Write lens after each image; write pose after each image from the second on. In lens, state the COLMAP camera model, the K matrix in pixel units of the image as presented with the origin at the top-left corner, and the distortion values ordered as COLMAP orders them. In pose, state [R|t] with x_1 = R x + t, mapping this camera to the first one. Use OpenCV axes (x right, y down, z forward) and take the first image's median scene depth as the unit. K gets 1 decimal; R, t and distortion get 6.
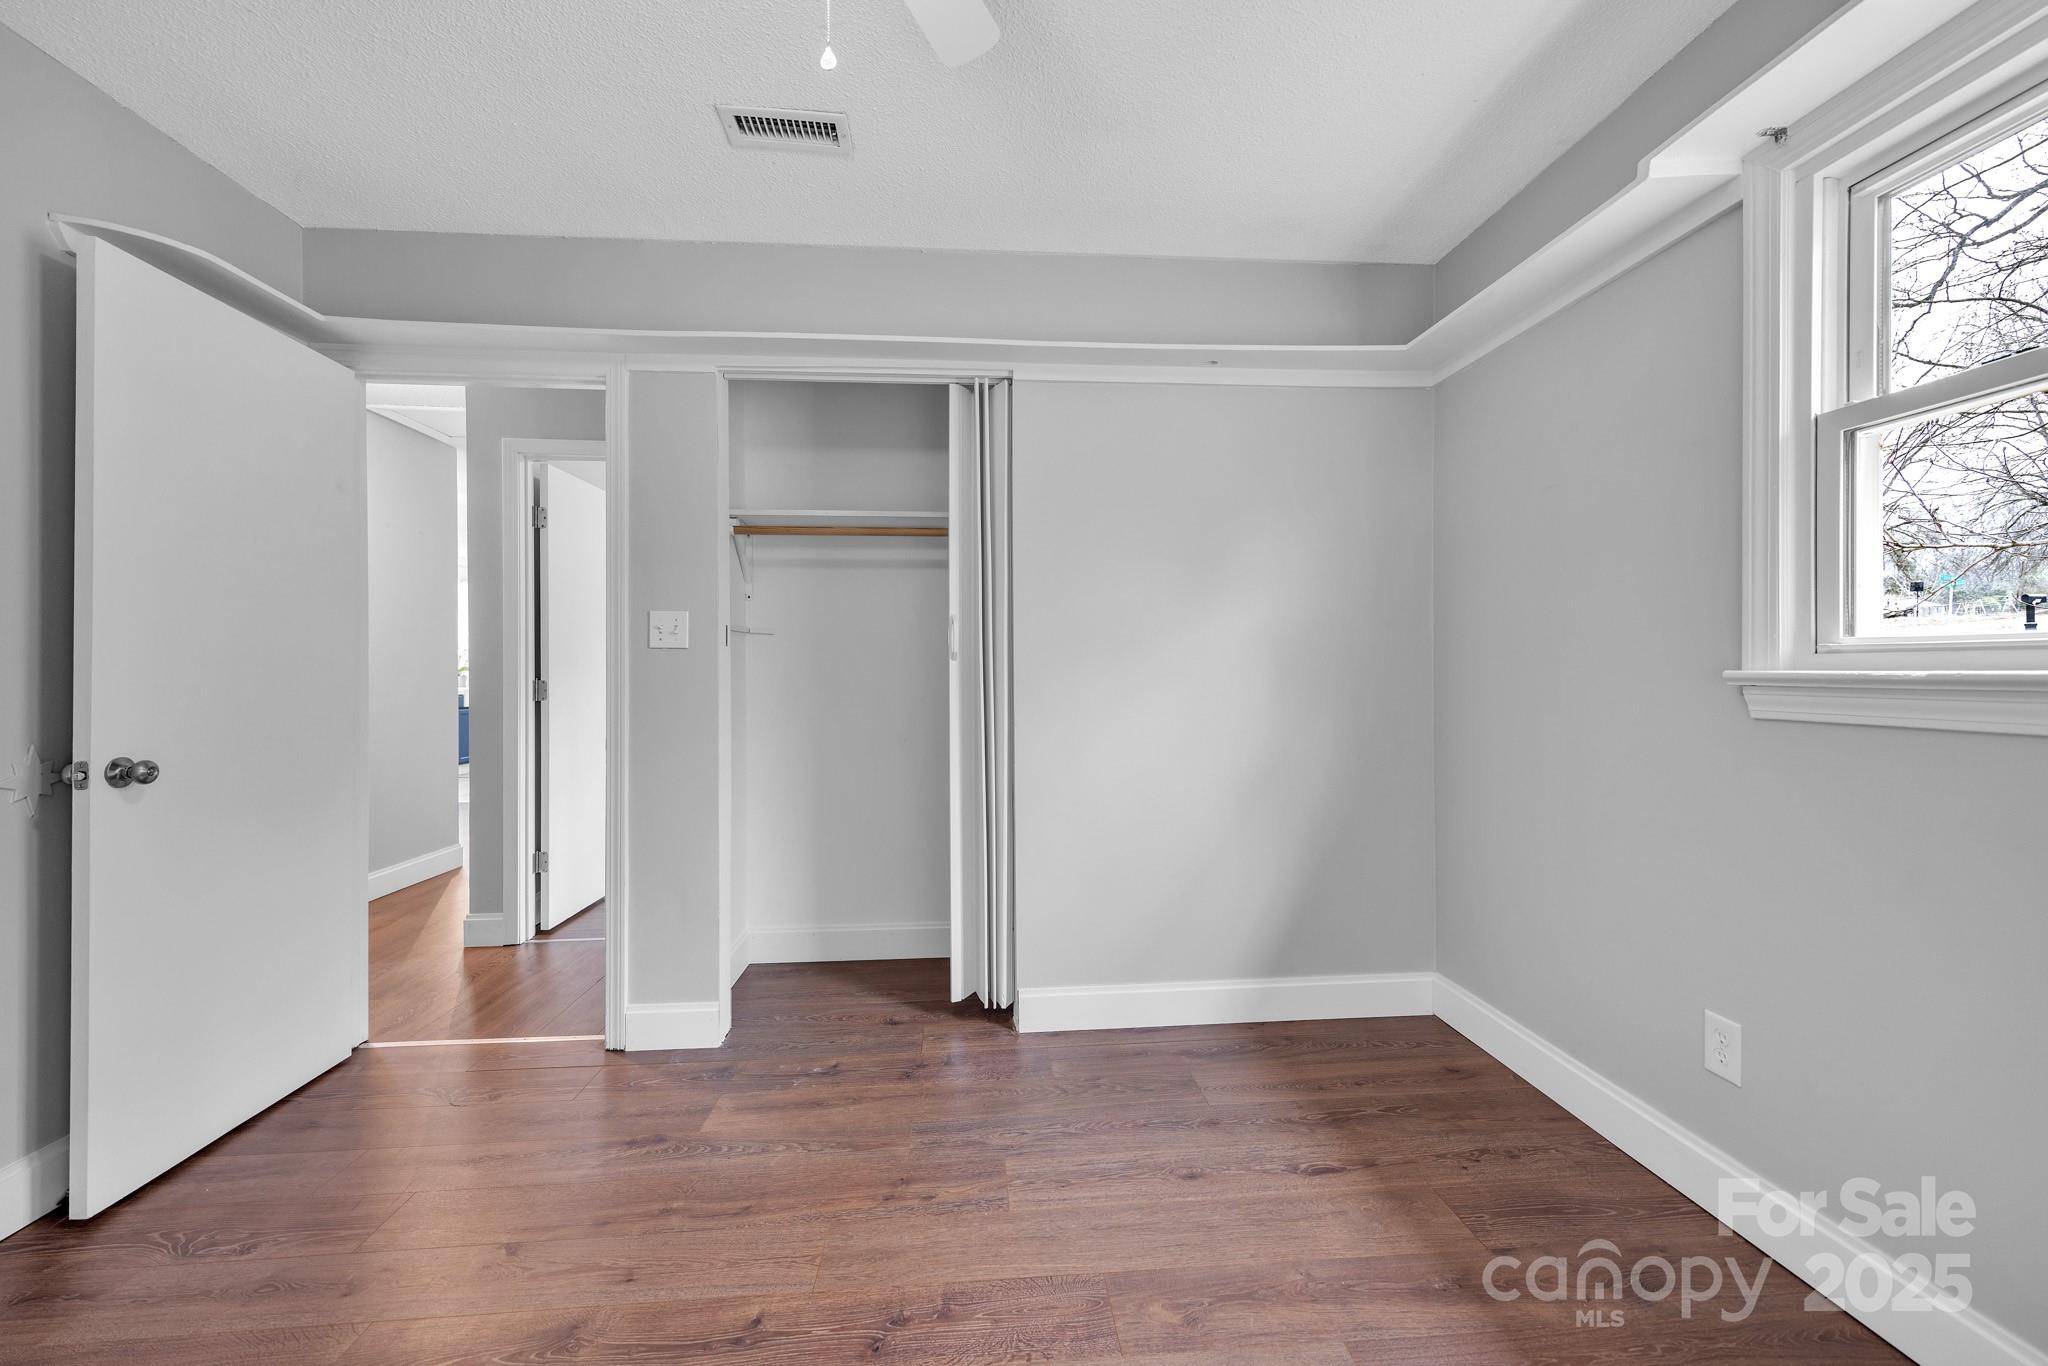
lens RADIAL K [[836.5, 0, 1042.5], [0, 836.5, 677.7], [0, 0, 1]] dist [0.001224, -0.000150]
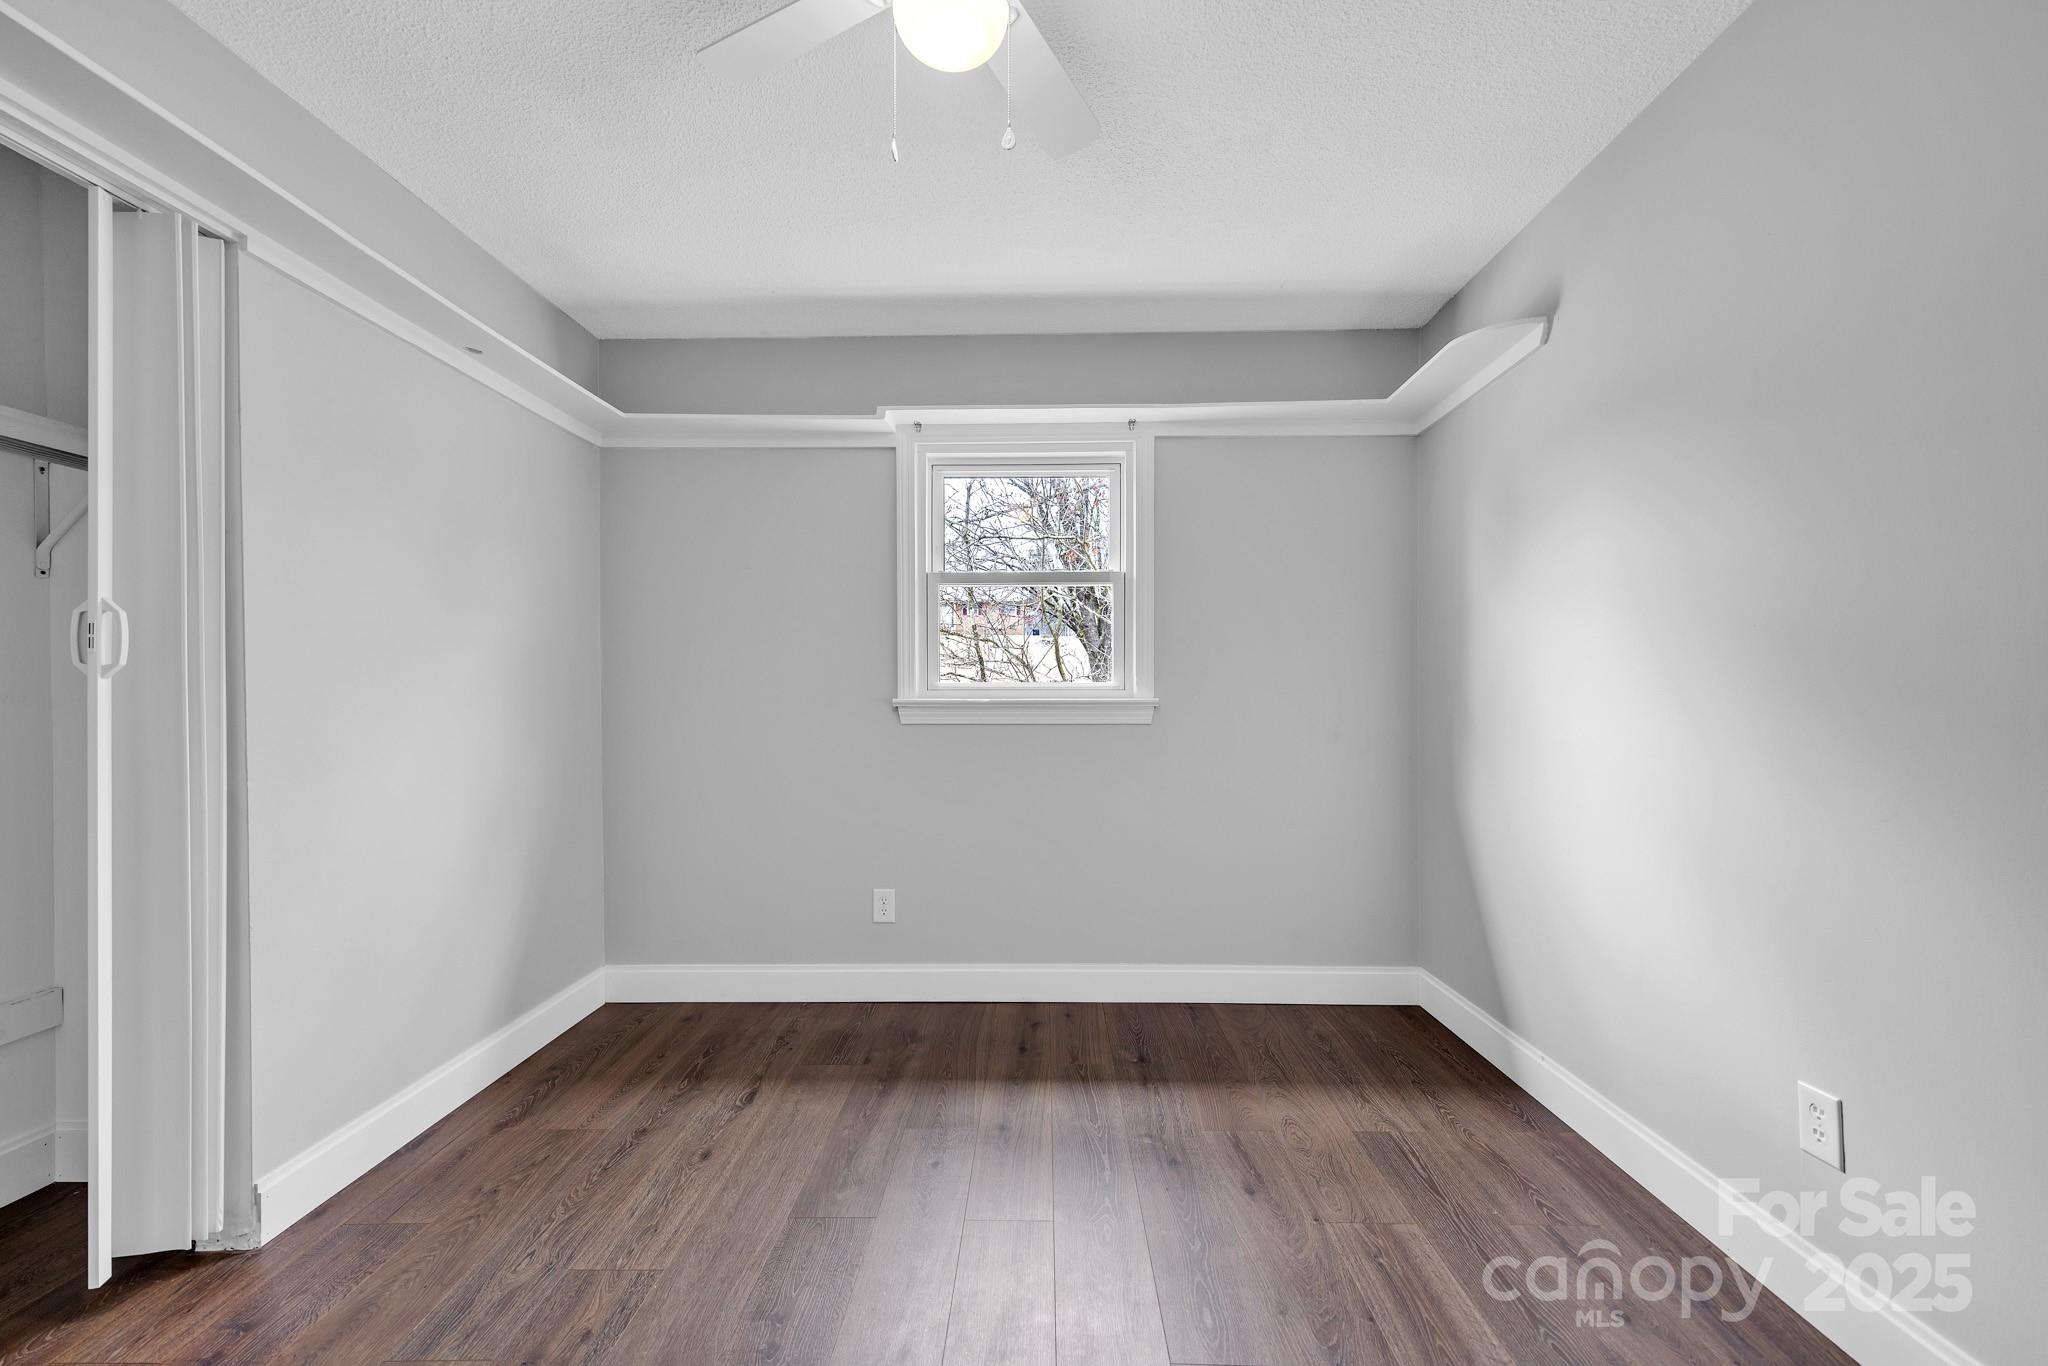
lens RADIAL K [[833.0, 0, 1035.1], [0, 833.0, 708.6], [0, 0, 1]] dist [0.000576, 0.000088]
pose [[0.091405, -0.009190, 0.995771, -0.824476], [0.010047, 0.999915, 0.008306, 0.001347], [-0.995763, 0.009245, 0.091489, 0.435490]]
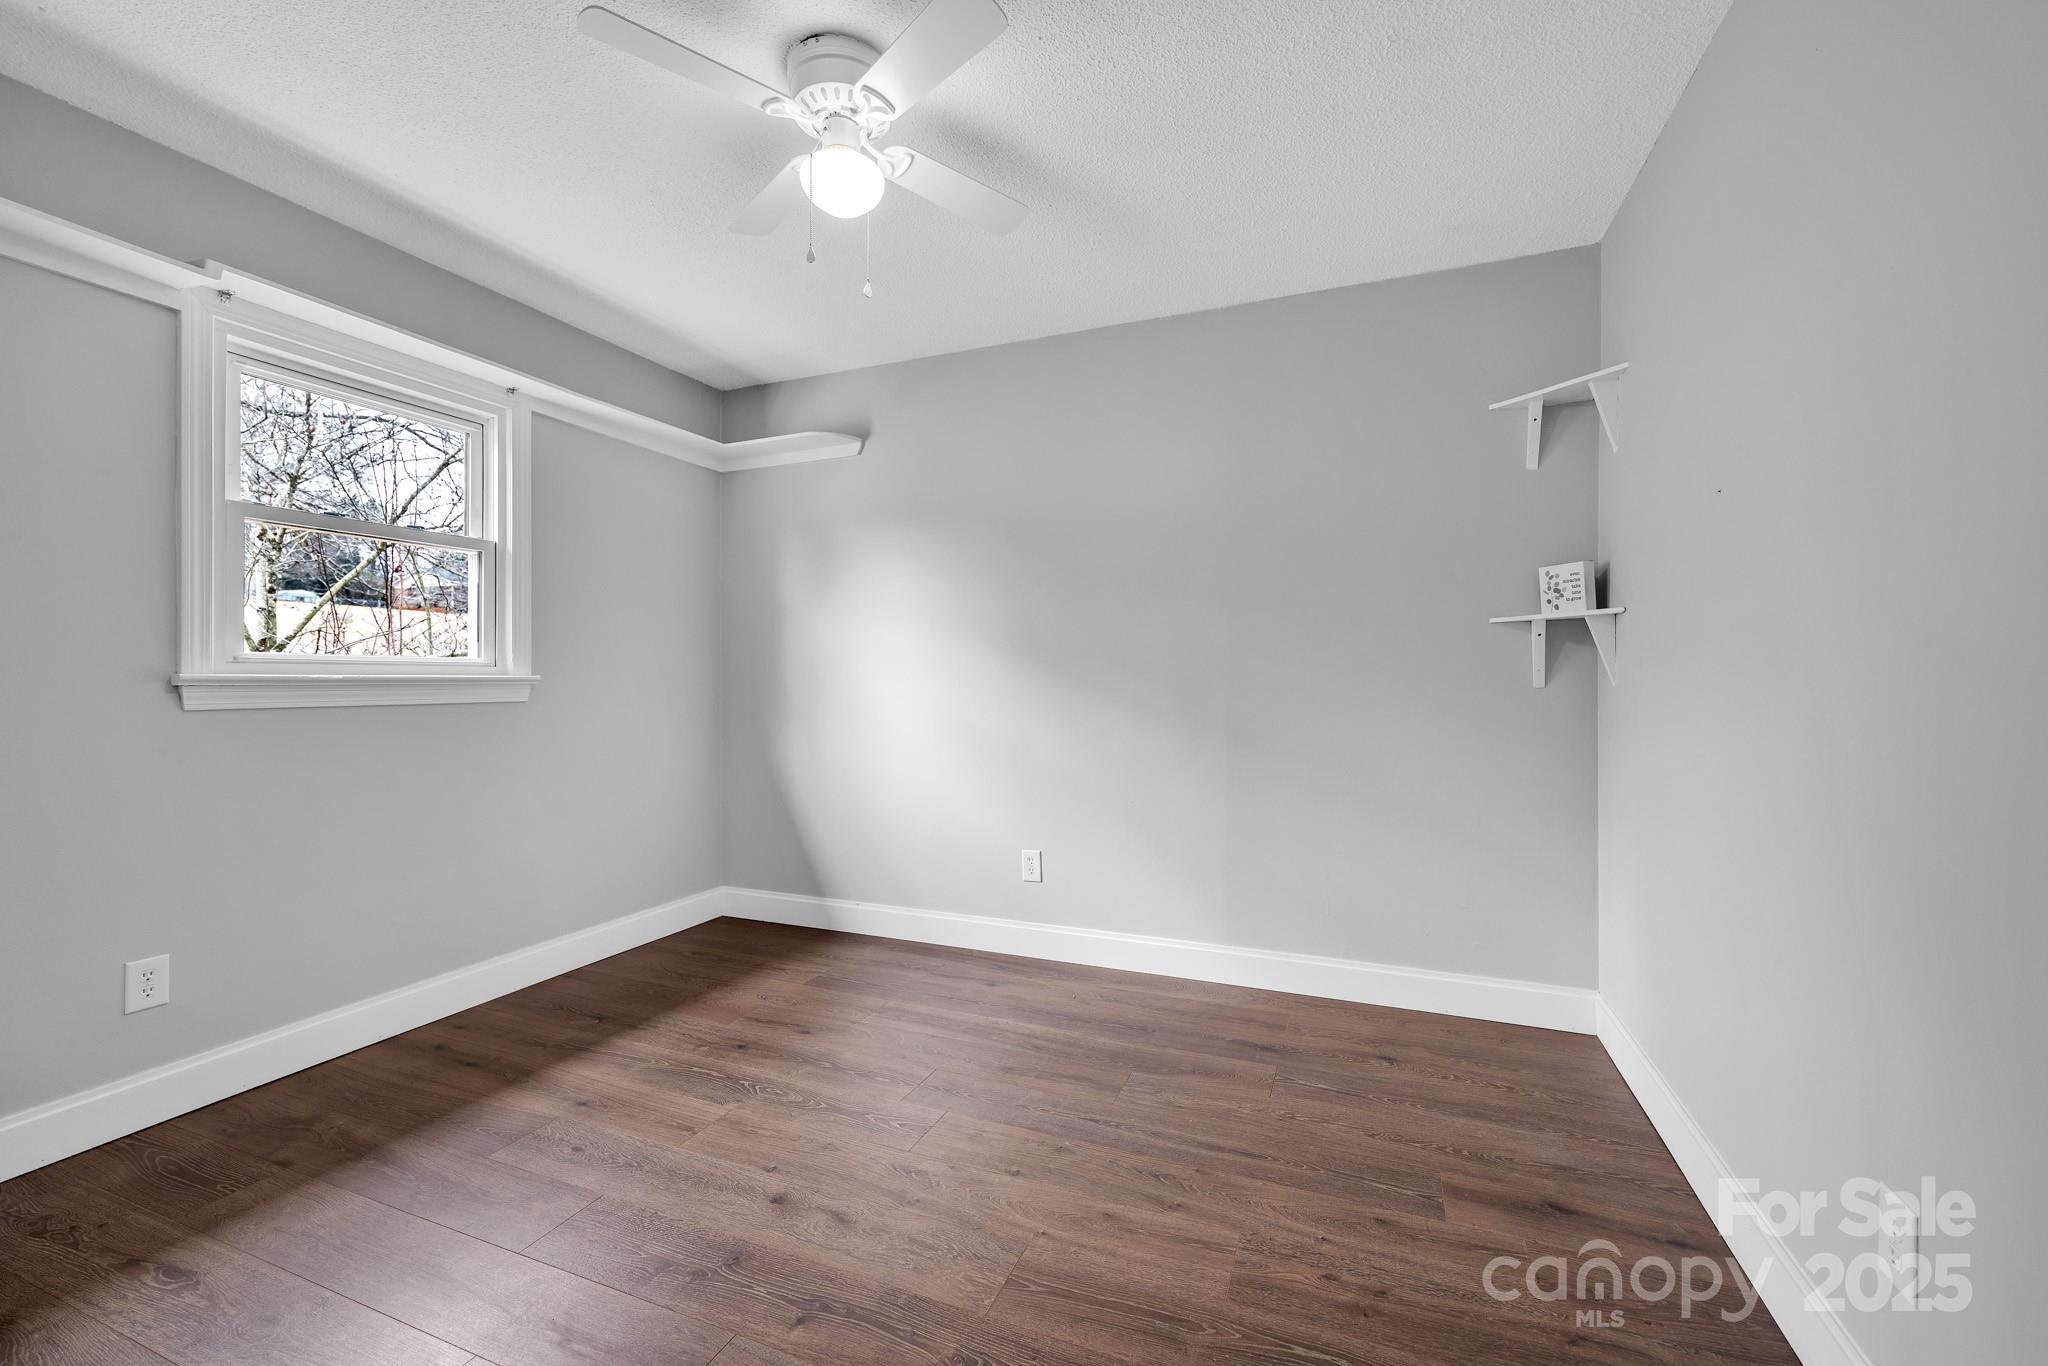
lens RADIAL K [[803.9, 0, 1050.7], [0, 803.9, 678.7], [0, 0, 1]] dist [-0.000727, -0.000099]
pose [[-0.899348, 0.002192, 0.437228, -0.760413], [0.006179, 0.999951, 0.007696, -0.002138], [-0.437189, 0.009623, -0.899318, 1.272109]]
